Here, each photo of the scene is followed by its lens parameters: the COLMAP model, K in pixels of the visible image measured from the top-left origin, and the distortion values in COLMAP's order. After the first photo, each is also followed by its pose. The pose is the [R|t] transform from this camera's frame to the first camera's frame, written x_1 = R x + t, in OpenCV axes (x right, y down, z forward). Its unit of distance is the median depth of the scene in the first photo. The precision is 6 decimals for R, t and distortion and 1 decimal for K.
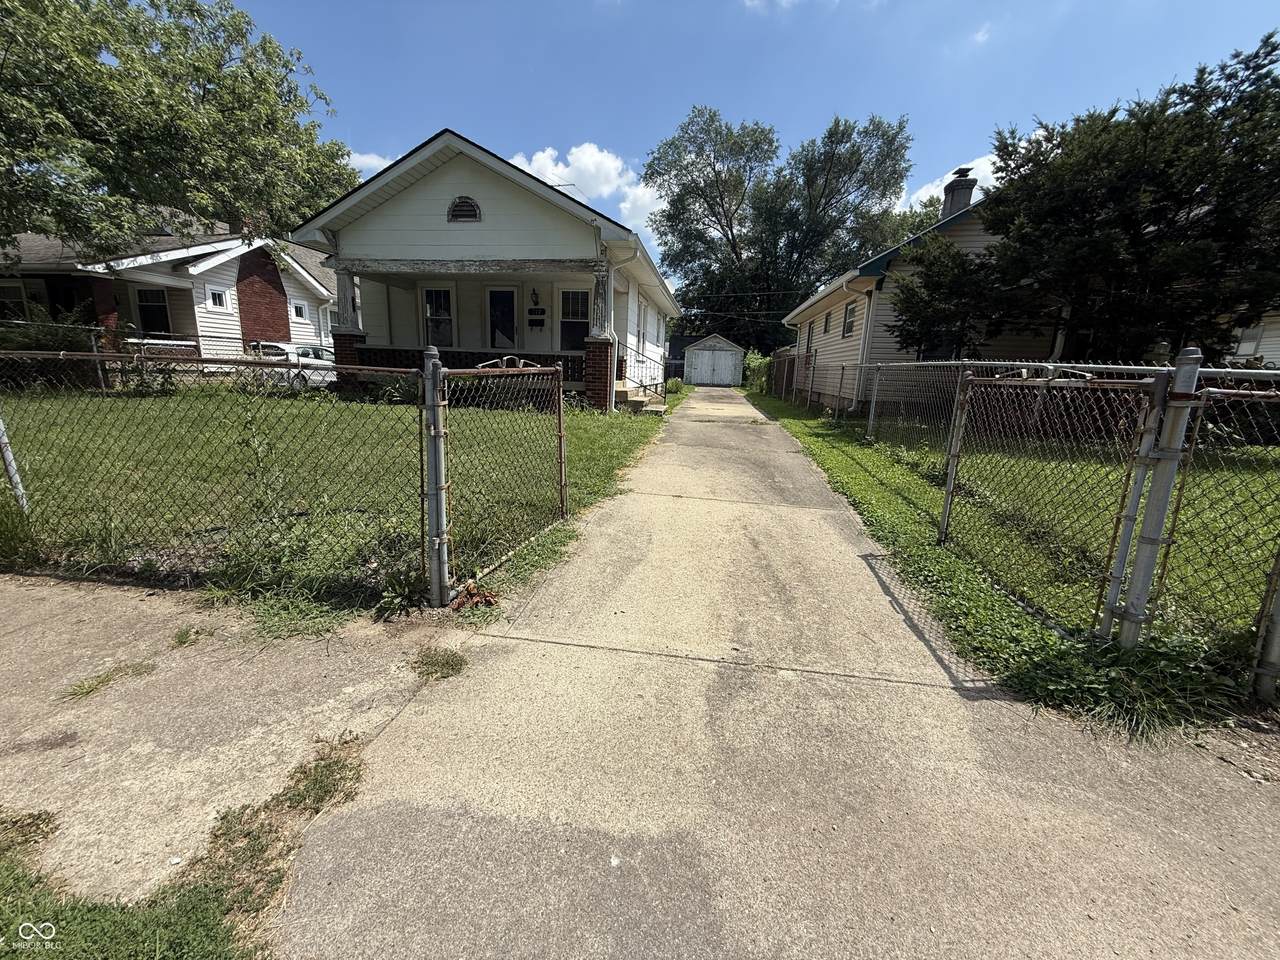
lens RADIAL K [[512.1, 0, 629.8], [0, 512.1, 477.1], [0, 0, 1]] dist [-0.000349, 0.000588]
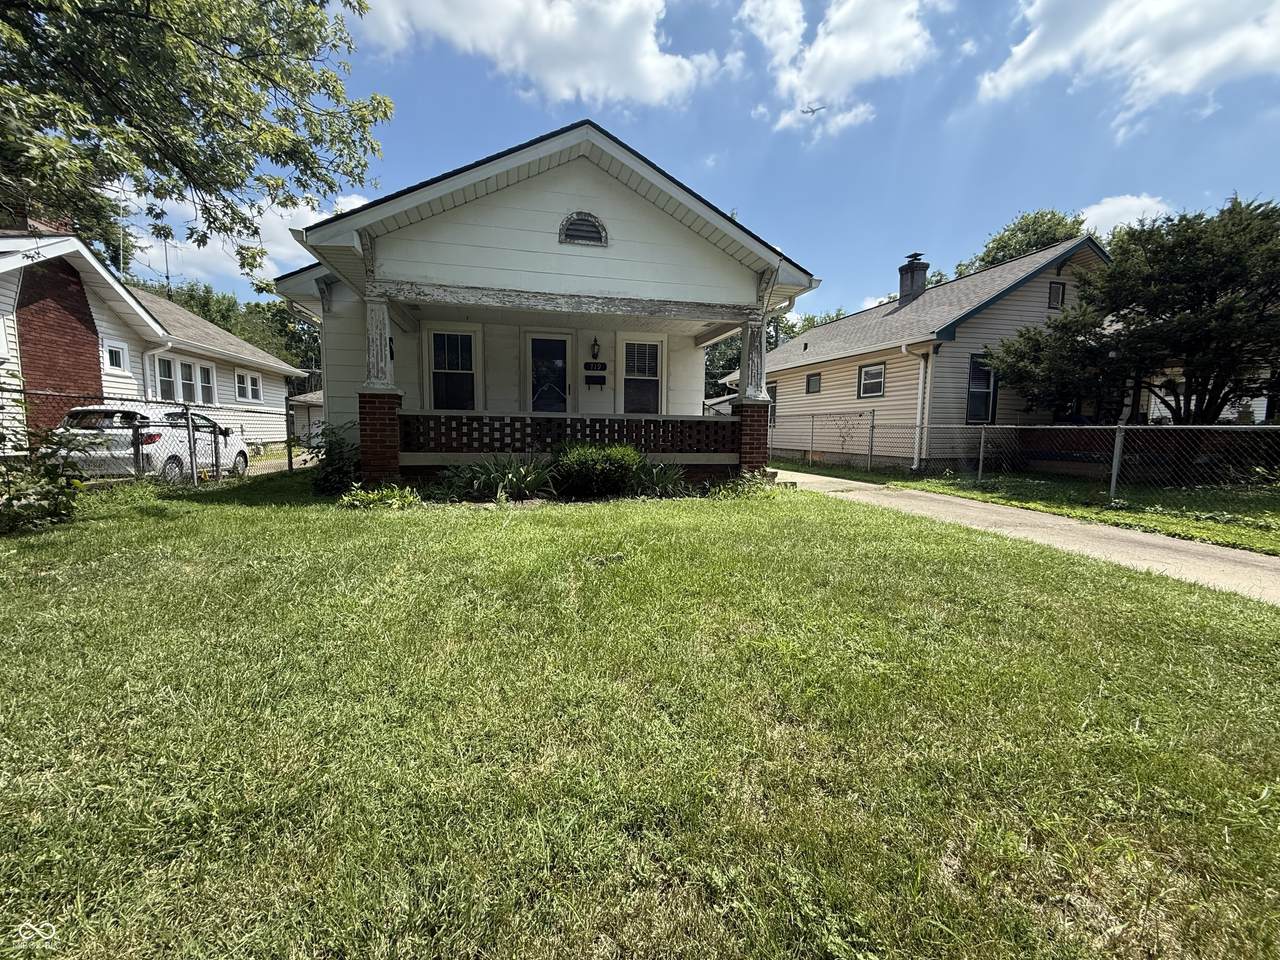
lens RADIAL K [[512.1, 0, 635.2], [0, 512.1, 480.8], [0, 0, 1]] dist [-0.000349, 0.000588]
pose [[0.923160, -0.061660, 0.379440, -0.439900], [0.099845, 0.991637, -0.081775, -0.075782], [-0.371224, 0.113376, 0.921596, 0.263969]]
